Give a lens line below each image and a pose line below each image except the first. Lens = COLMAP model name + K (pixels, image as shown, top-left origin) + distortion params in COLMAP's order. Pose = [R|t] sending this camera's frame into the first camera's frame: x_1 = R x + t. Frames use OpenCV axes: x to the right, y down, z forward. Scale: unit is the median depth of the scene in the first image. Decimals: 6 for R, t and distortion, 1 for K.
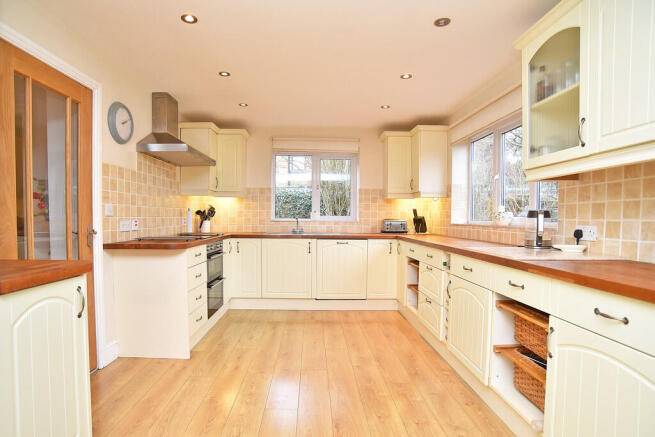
lens RADIAL K [[336.5, 0, 326.2], [0, 336.5, 227.9], [0, 0, 1]] dist [-0.082917, 0.043702]
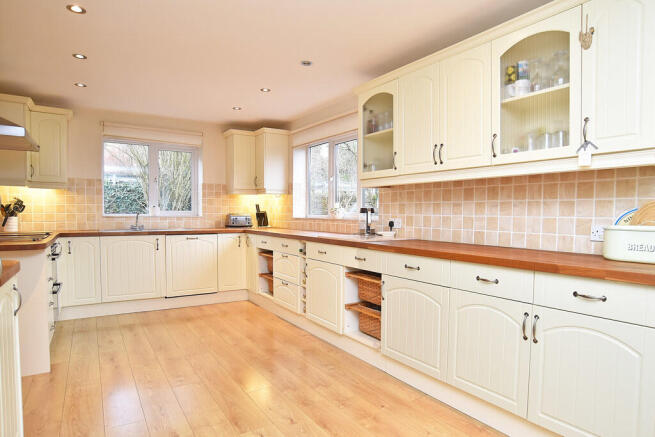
lens RADIAL K [[384.7, 0, 327.5], [0, 384.7, 218.5], [0, 0, 1]] dist [0.000033, 0.000399]
pose [[0.860355, -0.011135, 0.509573, -0.219367], [0.016375, 0.999849, -0.005799, -0.000769], [-0.509431, 0.013334, 0.860408, -0.216684]]
